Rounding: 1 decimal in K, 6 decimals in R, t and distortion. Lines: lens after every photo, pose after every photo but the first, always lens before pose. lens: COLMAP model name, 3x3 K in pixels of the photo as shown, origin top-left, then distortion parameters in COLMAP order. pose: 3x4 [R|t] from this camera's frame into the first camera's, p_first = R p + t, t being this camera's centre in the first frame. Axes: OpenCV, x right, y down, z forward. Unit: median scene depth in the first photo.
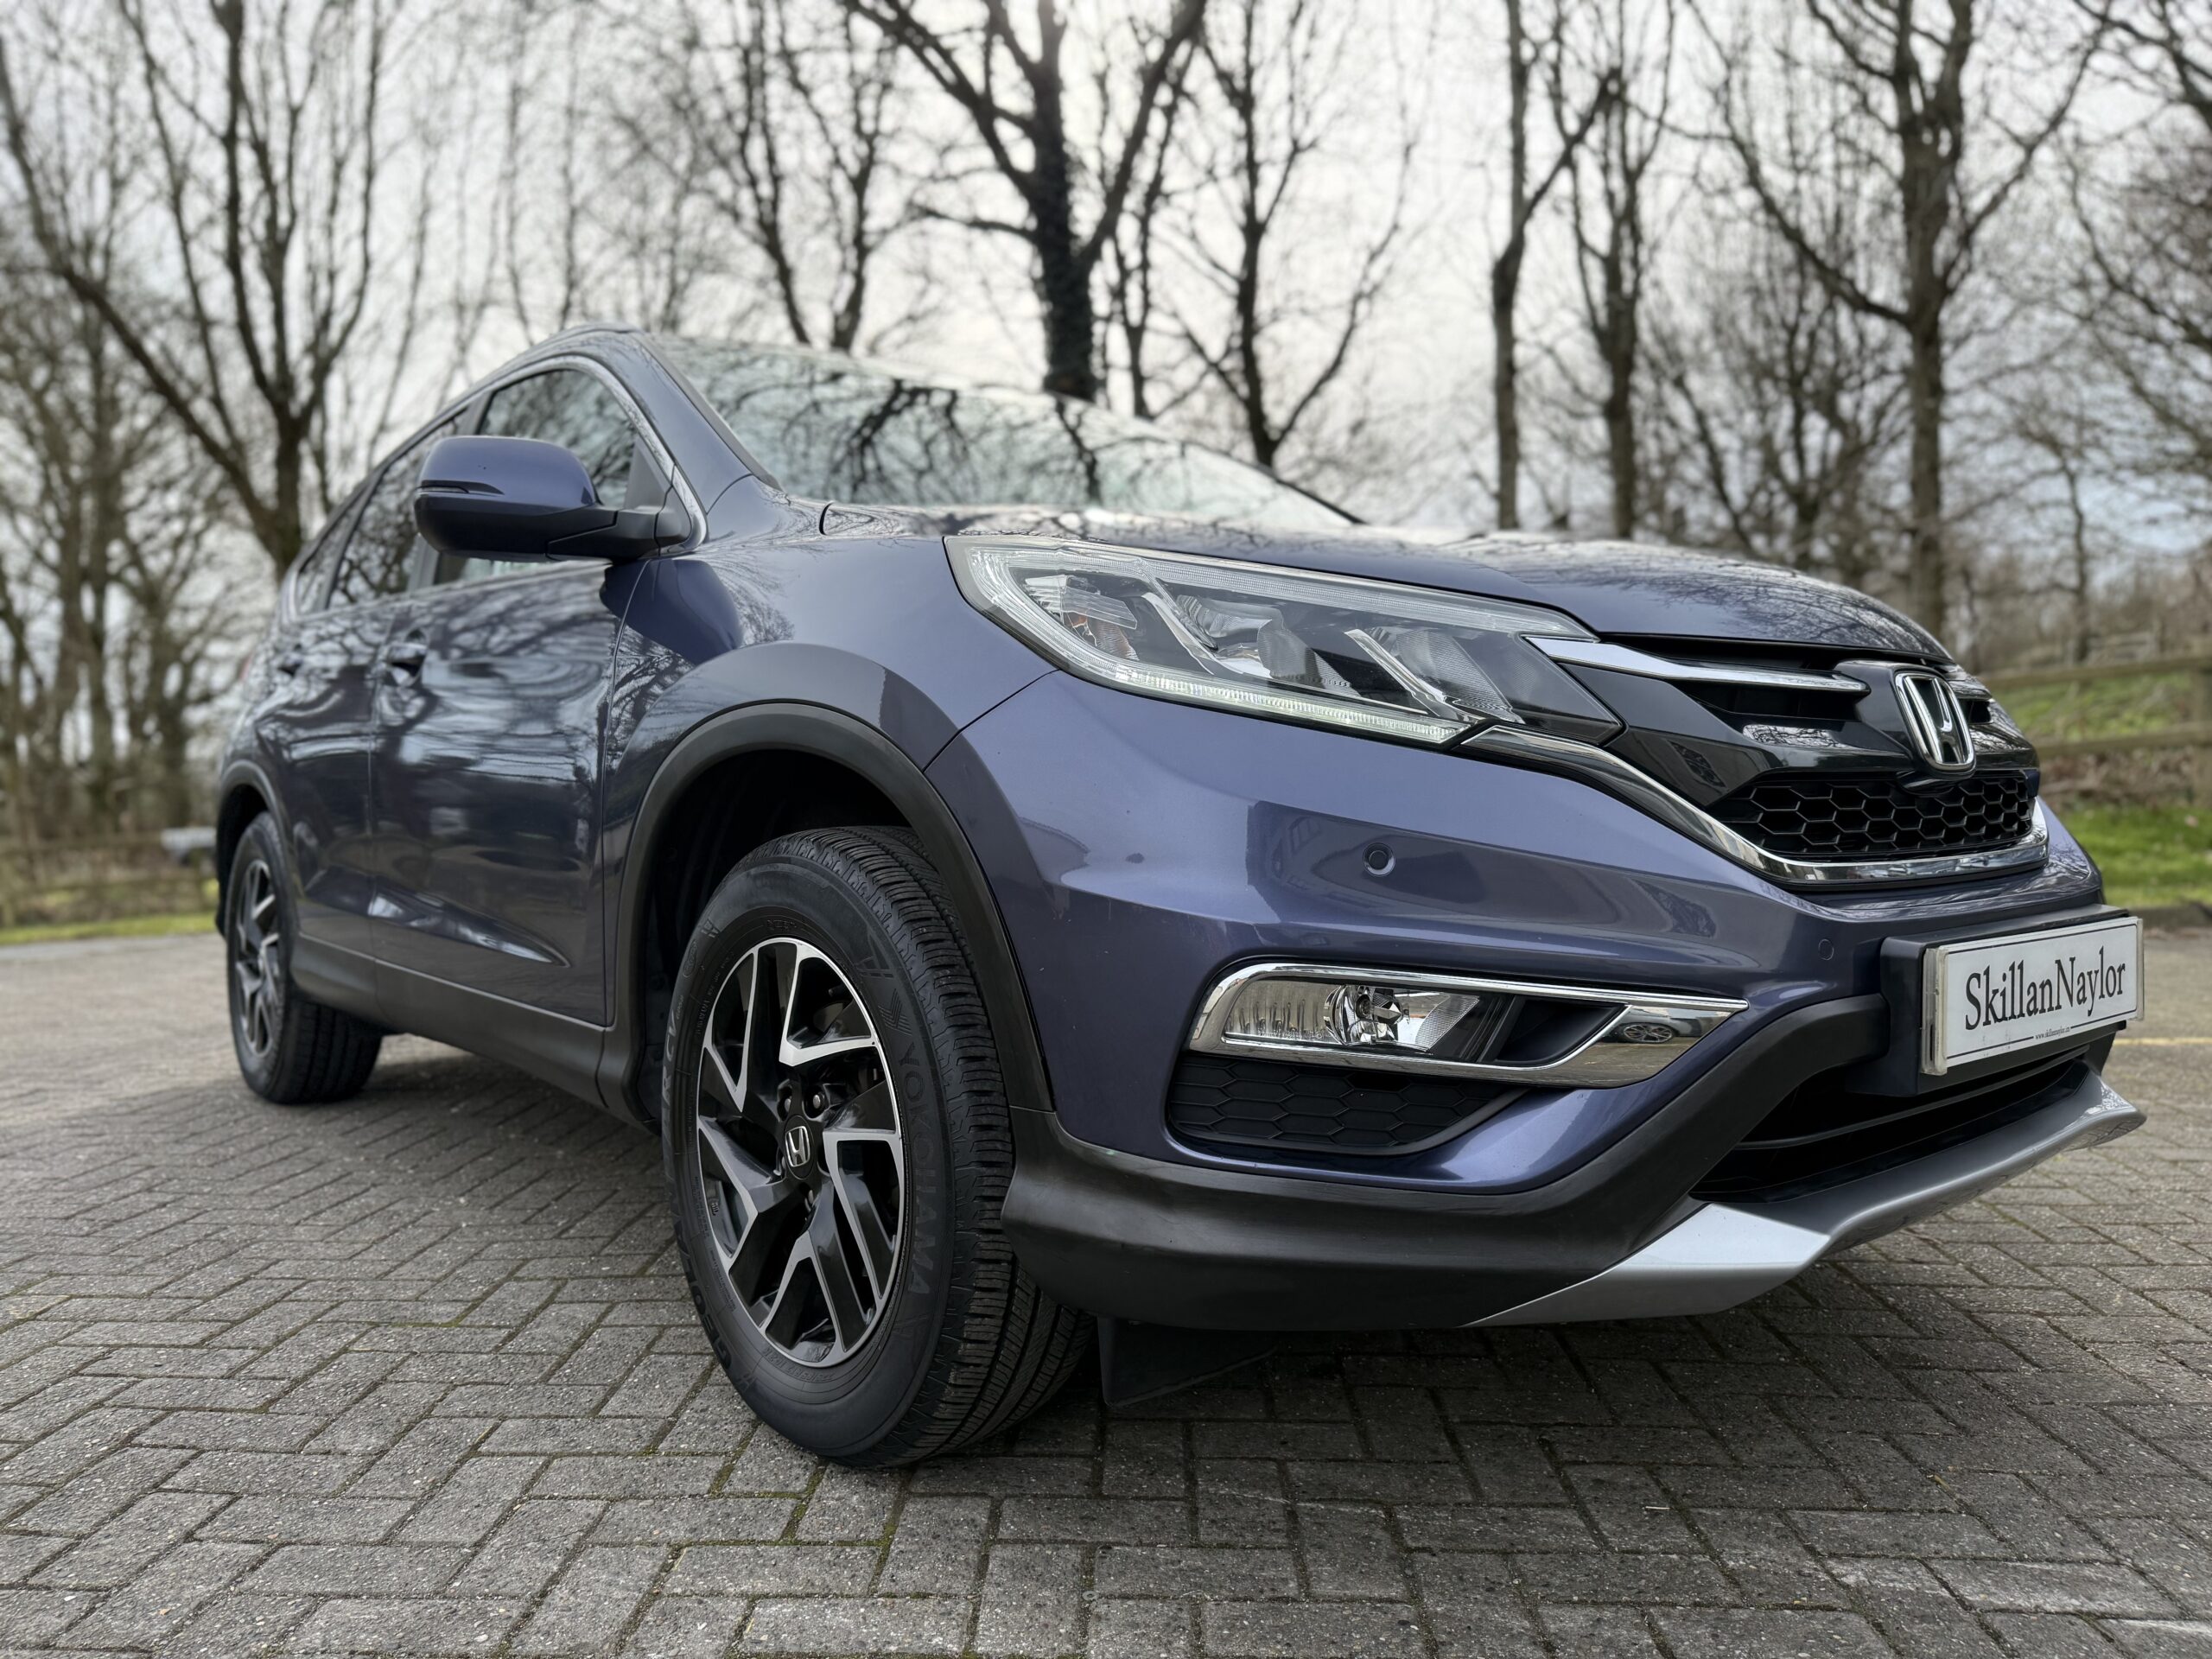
lens RADIAL K [[1568.8, 0, 1117.9], [0, 1568.8, 813.8], [0, 0, 1]] dist [0.014976, -0.012898]
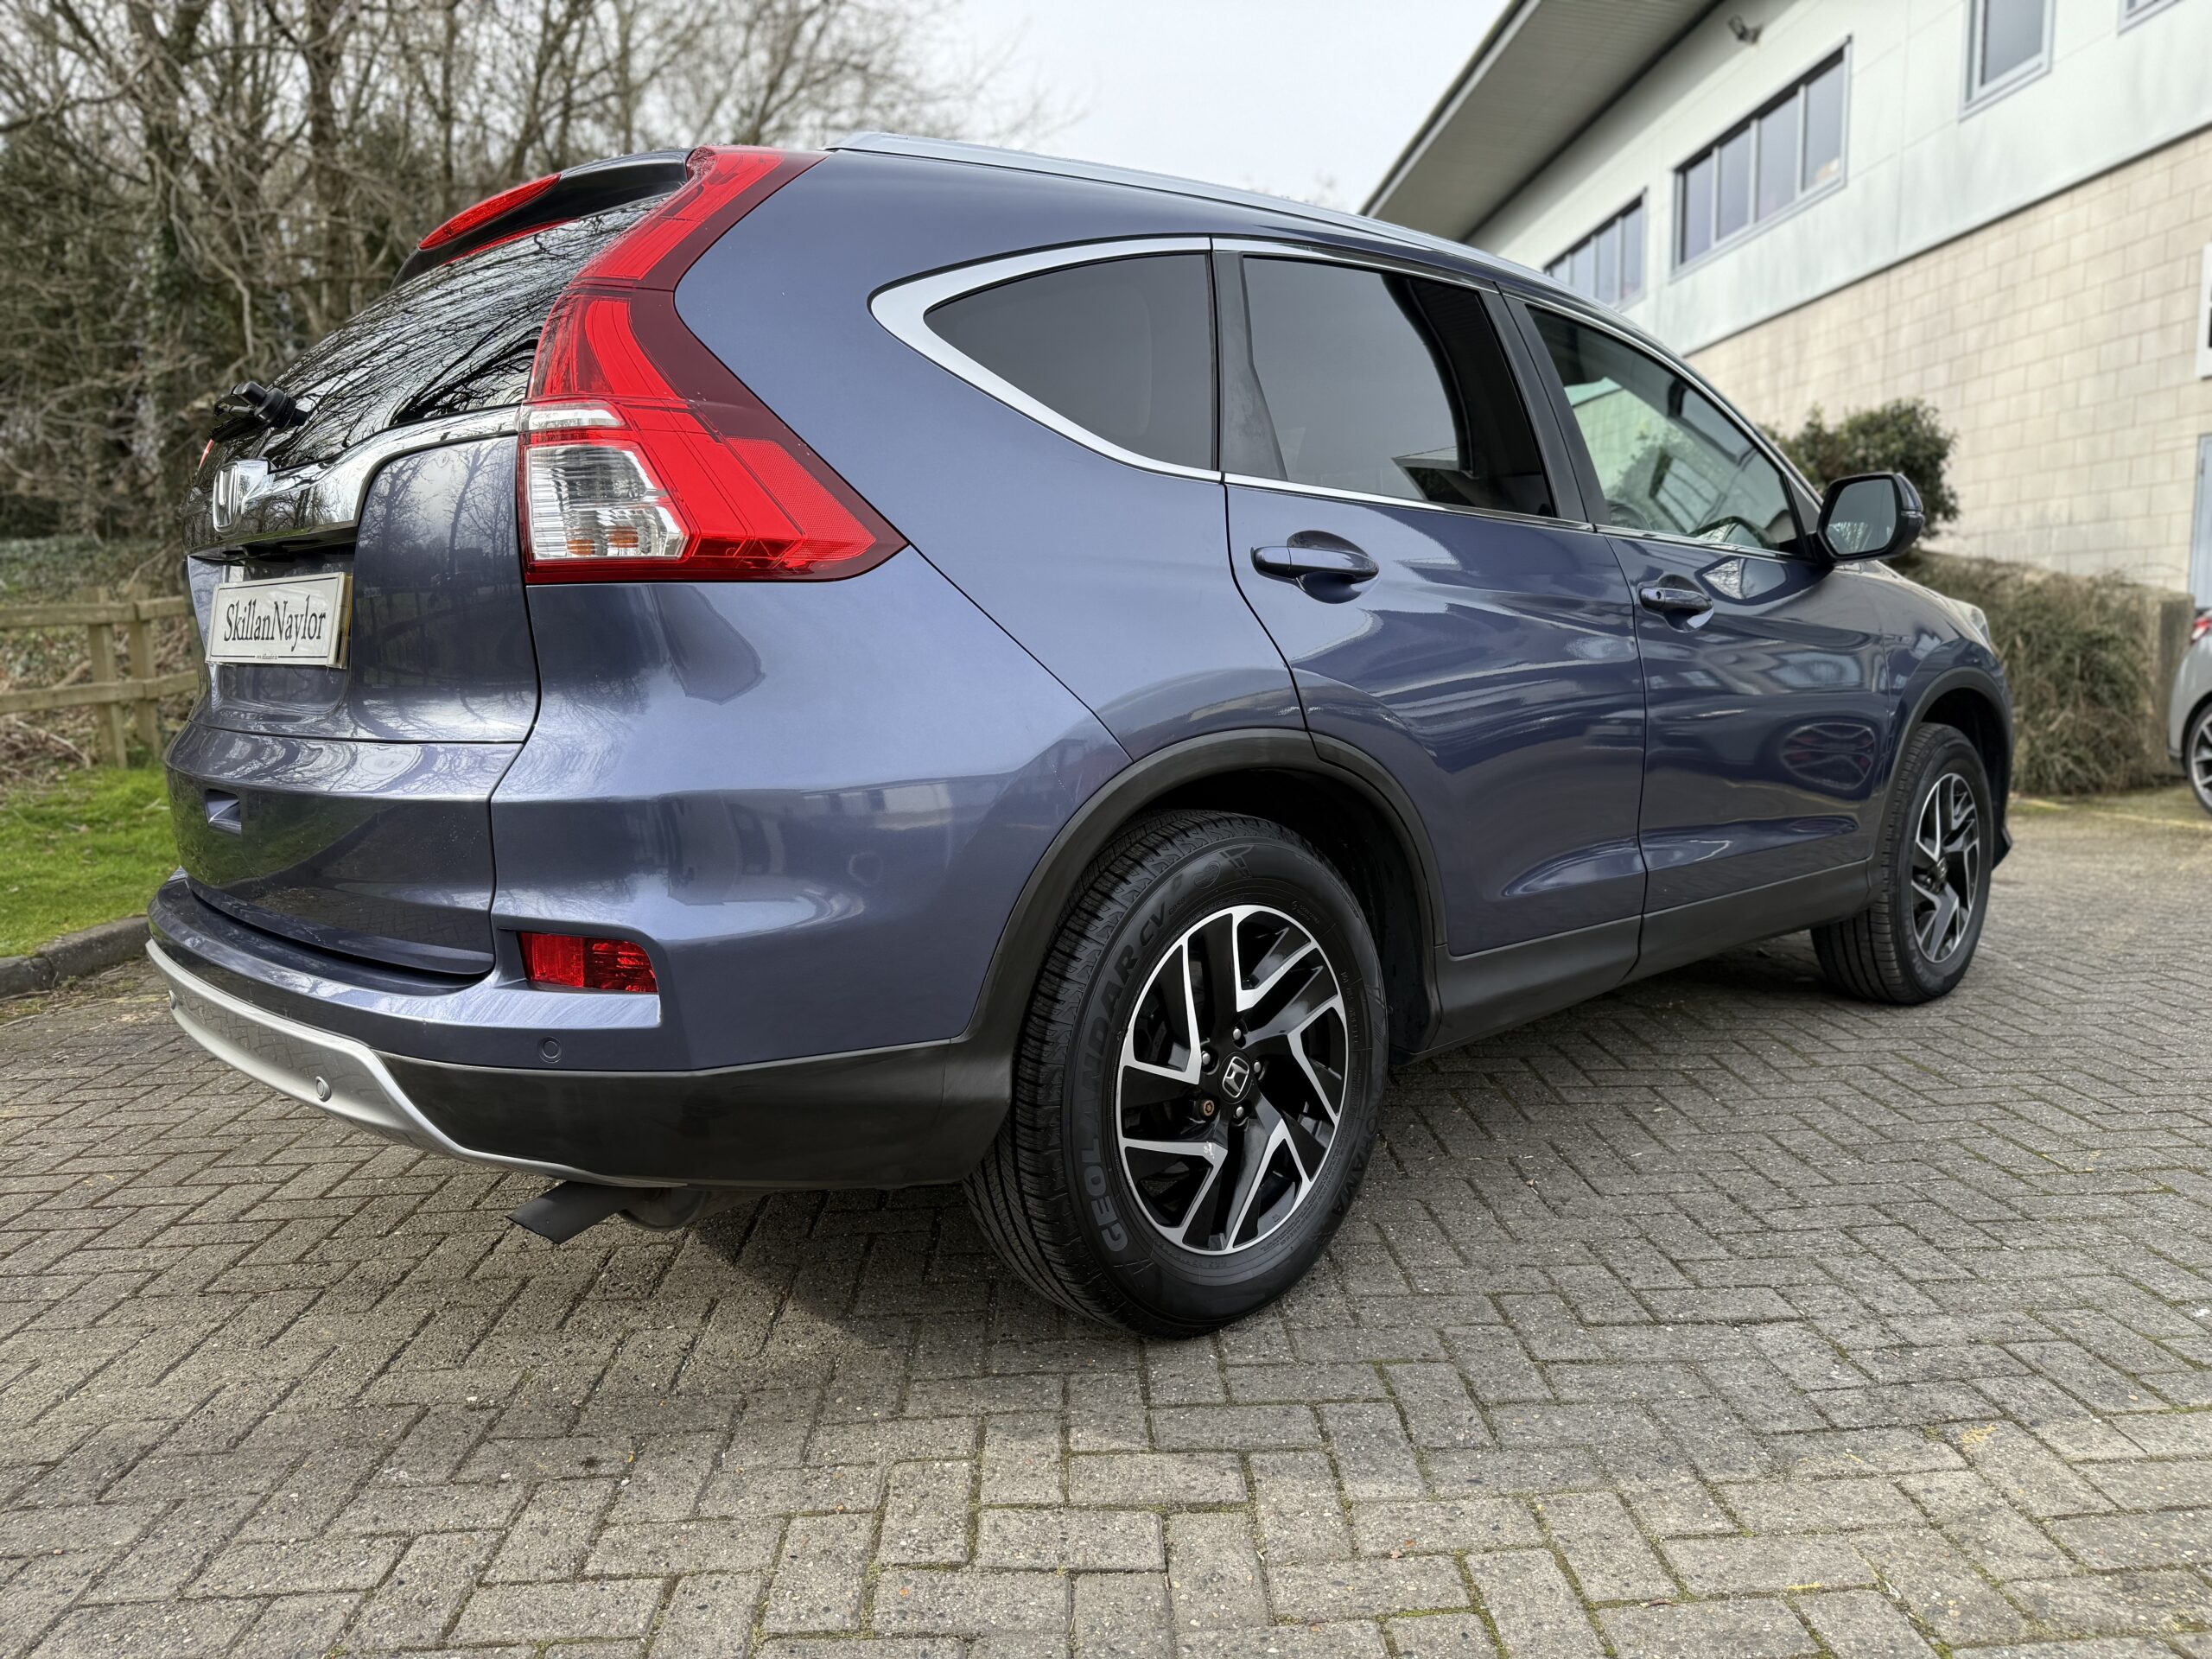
lens RADIAL K [[1568.8, 0, 1117.9], [0, 1568.8, 813.8], [0, 0, 1]] dist [0.014976, -0.012898]
pose [[-0.060912, -0.104616, 0.992646, -1.891974], [0.029603, 0.993865, 0.106561, -0.109234], [-0.997704, 0.035876, -0.057441, 1.856165]]
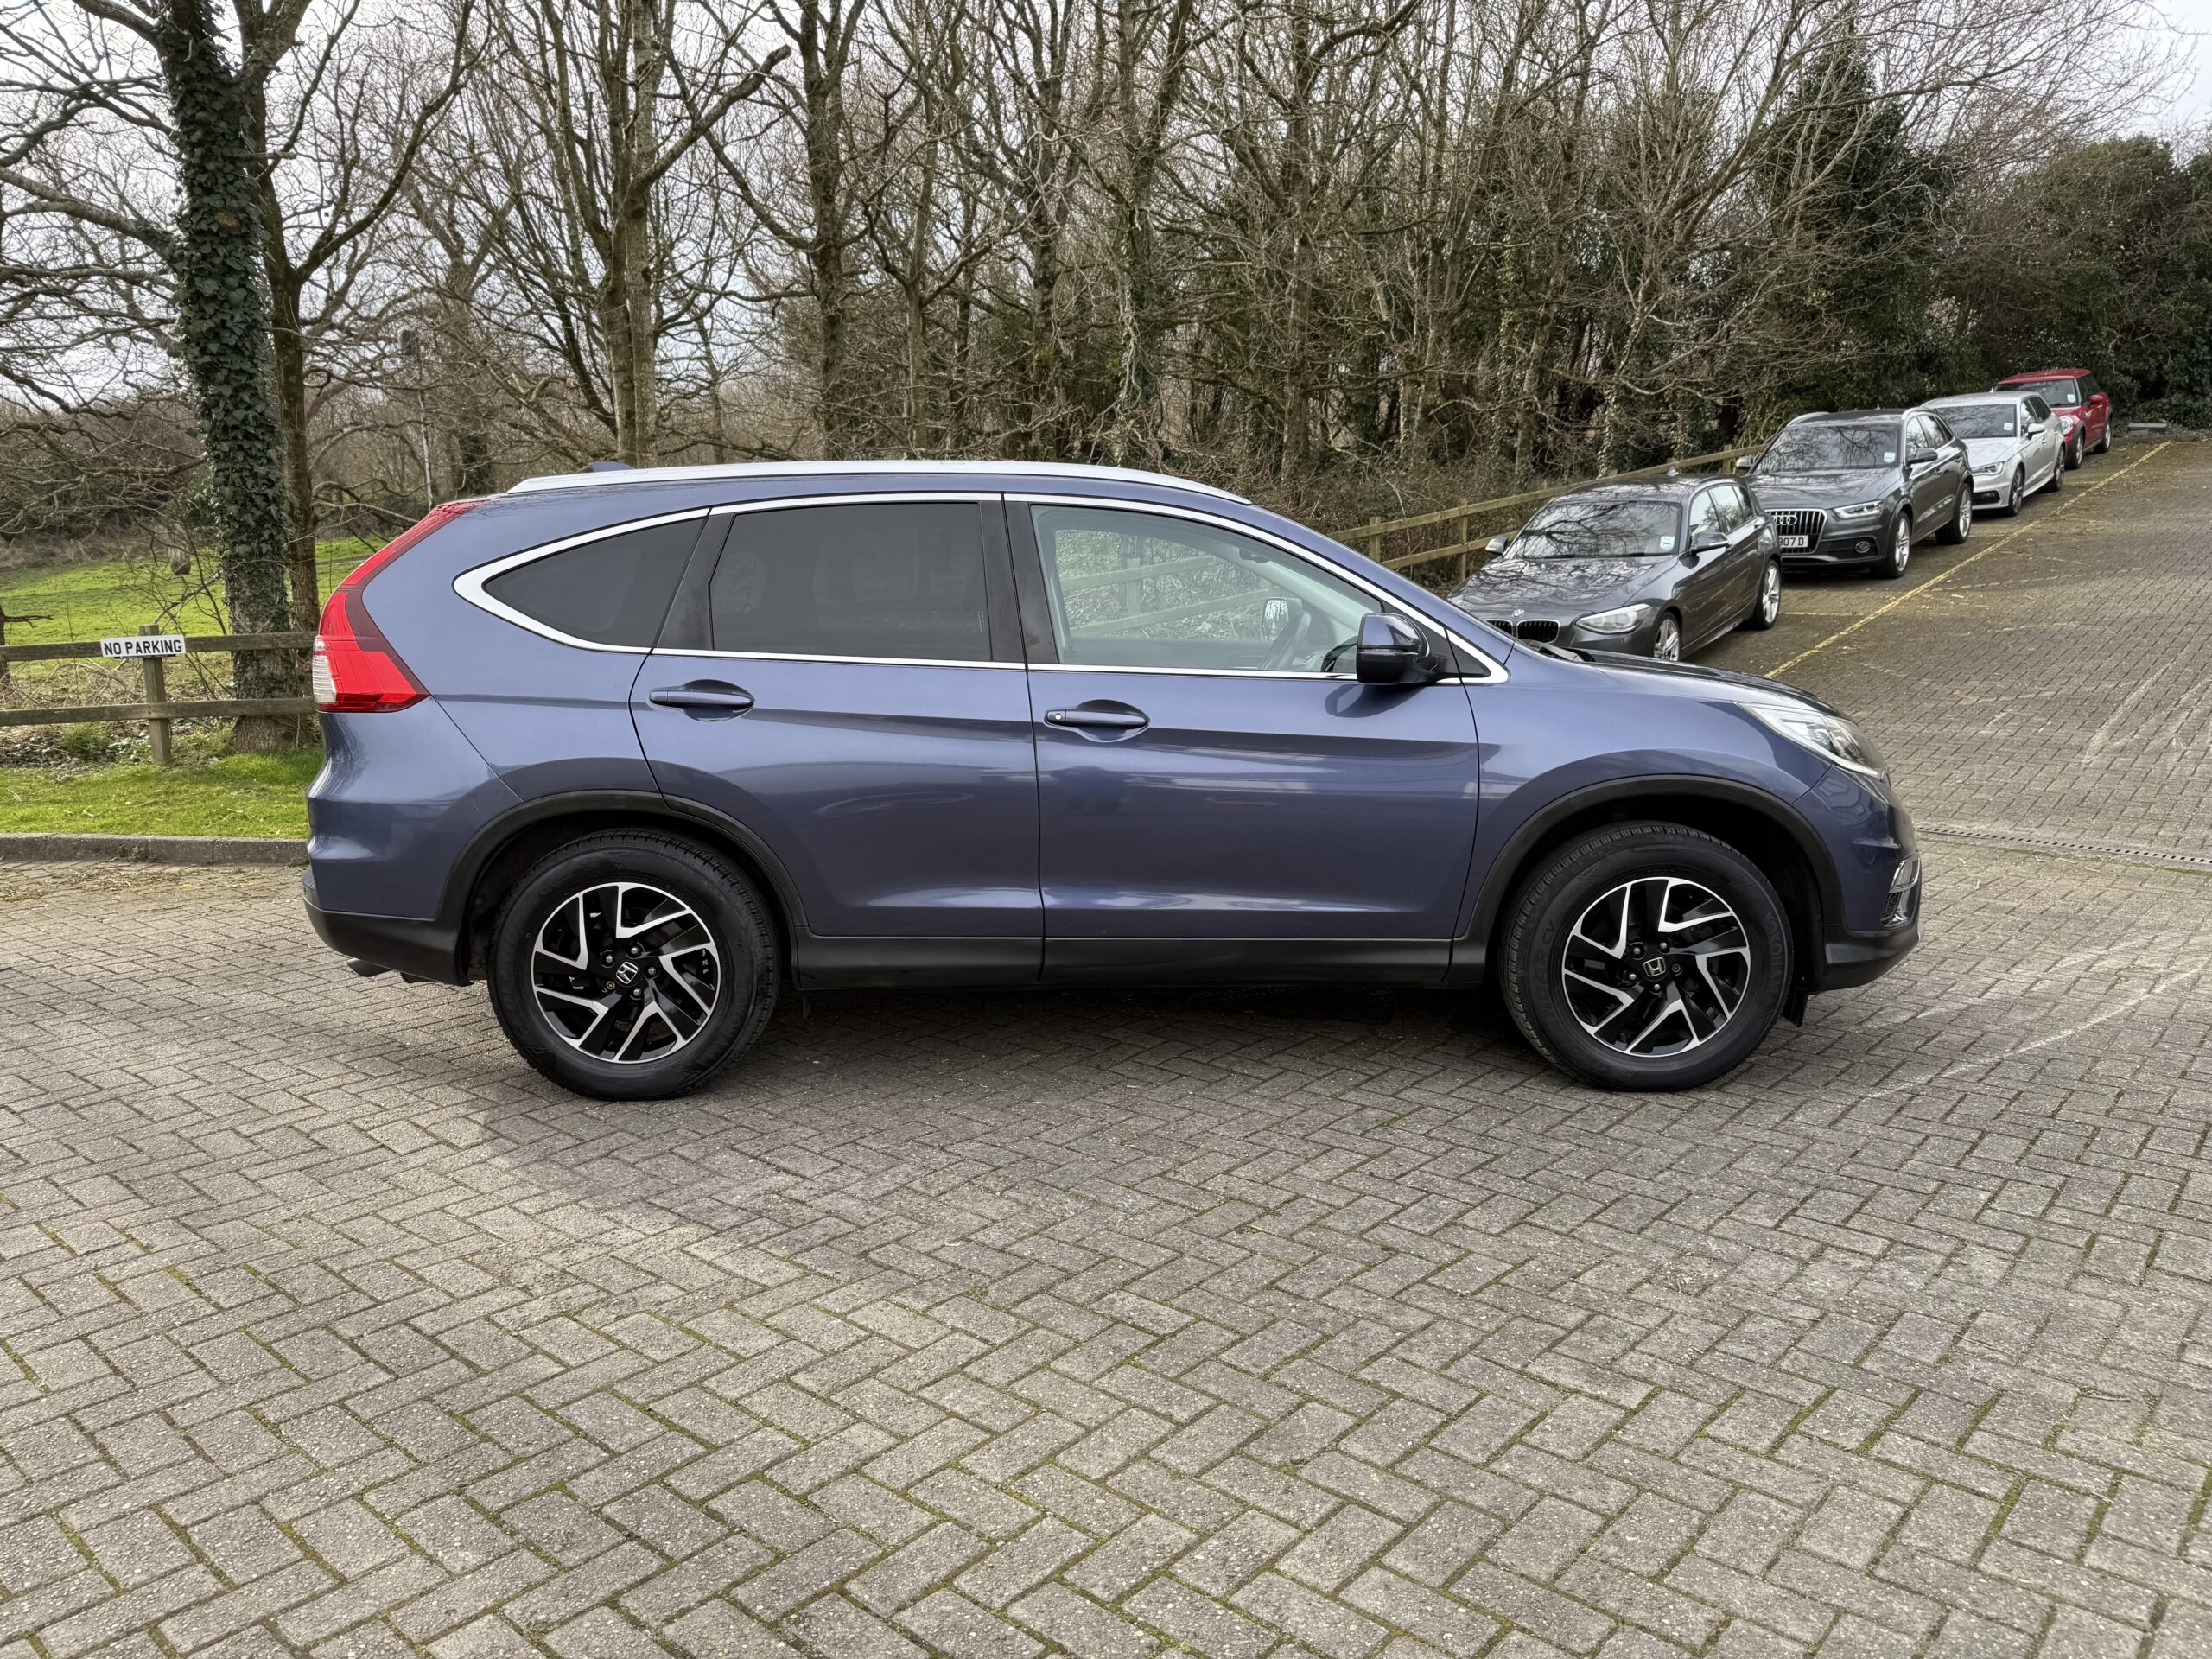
lens RADIAL K [[1528.8, 0, 1106.0], [0, 1528.8, 829.5], [0, 0, 1]] dist [0.160045, -0.281686]
pose [[0.638788, -0.128614, 0.758557, -1.950414], [0.012905, 0.987581, 0.156577, -0.284573], [-0.769274, -0.090230, 0.632515, 0.163408]]
